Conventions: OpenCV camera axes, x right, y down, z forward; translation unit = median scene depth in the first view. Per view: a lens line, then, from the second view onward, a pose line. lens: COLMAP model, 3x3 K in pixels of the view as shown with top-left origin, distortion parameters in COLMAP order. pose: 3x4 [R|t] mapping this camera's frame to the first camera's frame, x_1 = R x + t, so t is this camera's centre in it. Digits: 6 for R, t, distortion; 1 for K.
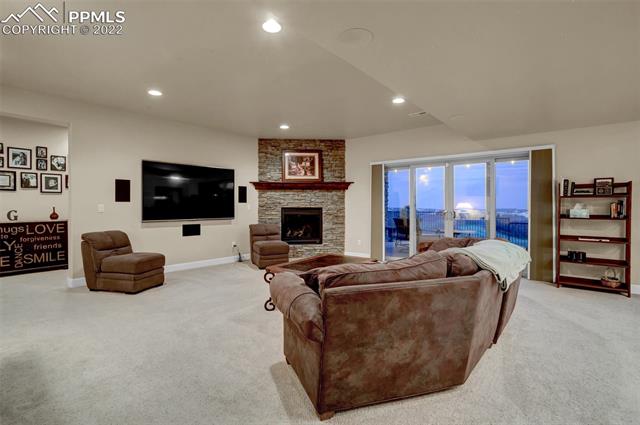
lens RADIAL K [[309.0, 0, 315.4], [0, 309.0, 208.0], [0, 0, 1]] dist [-0.034315, 0.020038]
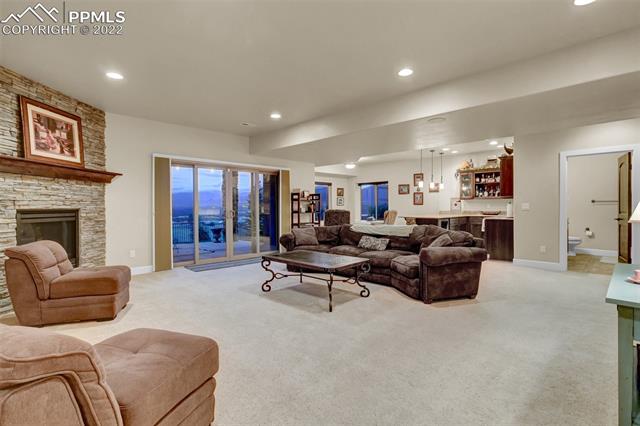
lens RADIAL K [[309.0, 0, 315.4], [0, 309.0, 208.5], [0, 0, 1]] dist [-0.034315, 0.020038]
pose [[0.090775, -0.008490, 0.995835, -0.560361], [0.007361, 0.999942, 0.007854, -0.003493], [-0.995844, 0.006617, 0.090833, 0.468478]]
